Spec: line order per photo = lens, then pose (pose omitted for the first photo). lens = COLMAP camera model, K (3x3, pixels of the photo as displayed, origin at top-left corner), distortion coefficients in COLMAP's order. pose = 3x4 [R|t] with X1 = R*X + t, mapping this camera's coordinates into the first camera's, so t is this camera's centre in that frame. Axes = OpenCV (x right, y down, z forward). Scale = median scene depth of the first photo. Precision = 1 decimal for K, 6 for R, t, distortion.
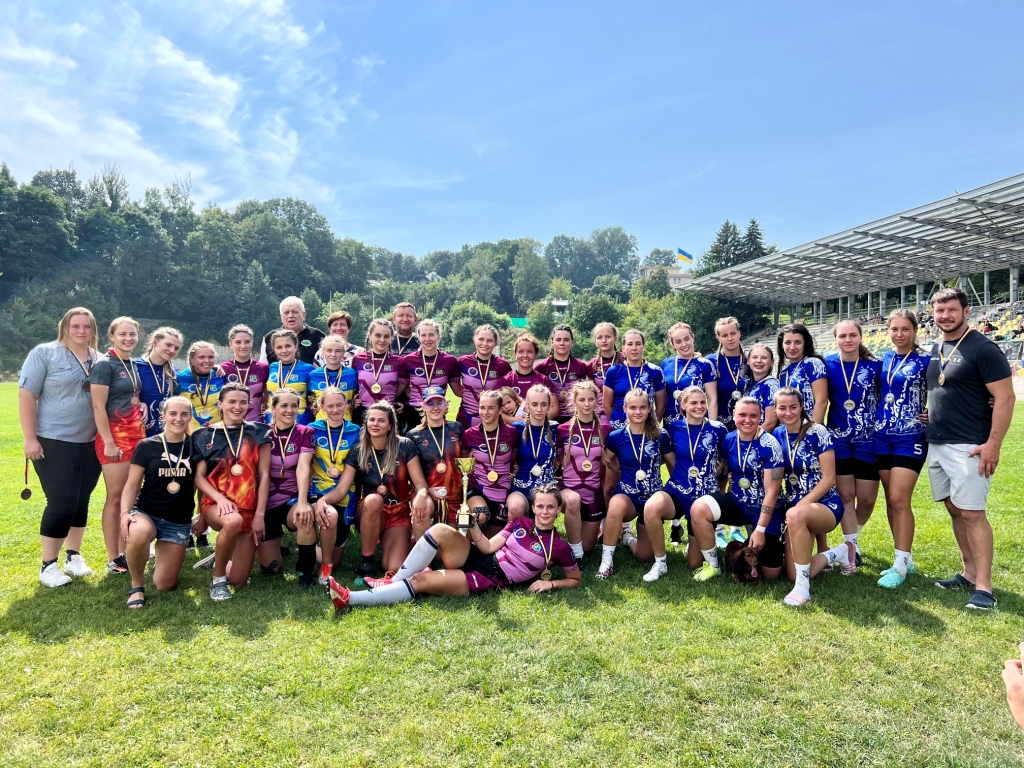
lens RADIAL K [[816.5, 0, 512.0], [0, 816.5, 384.0], [0, 0, 1]] dist [0.048187, -0.010687]
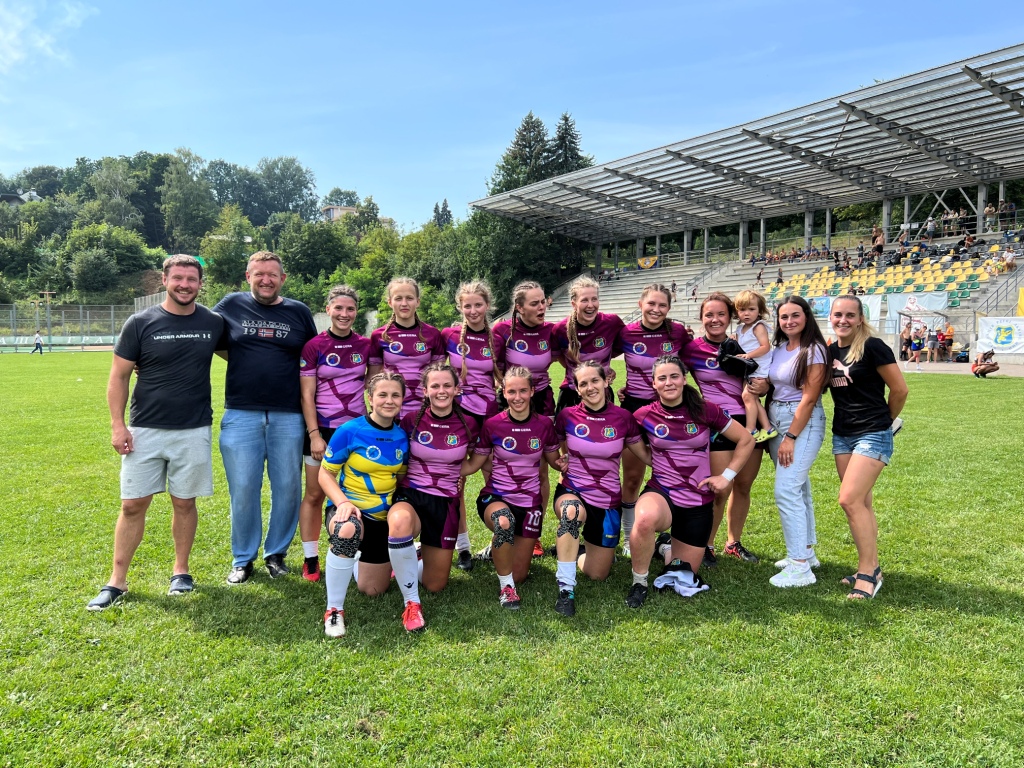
lens RADIAL K [[816.5, 0, 512.0], [0, 816.5, 384.0], [0, 0, 1]] dist [0.048187, -0.010687]
pose [[0.911048, -0.027534, 0.411381, -0.021787], [0.007766, 0.998737, 0.049647, -0.004047], [-0.412228, -0.042036, 0.910111, 0.208080]]
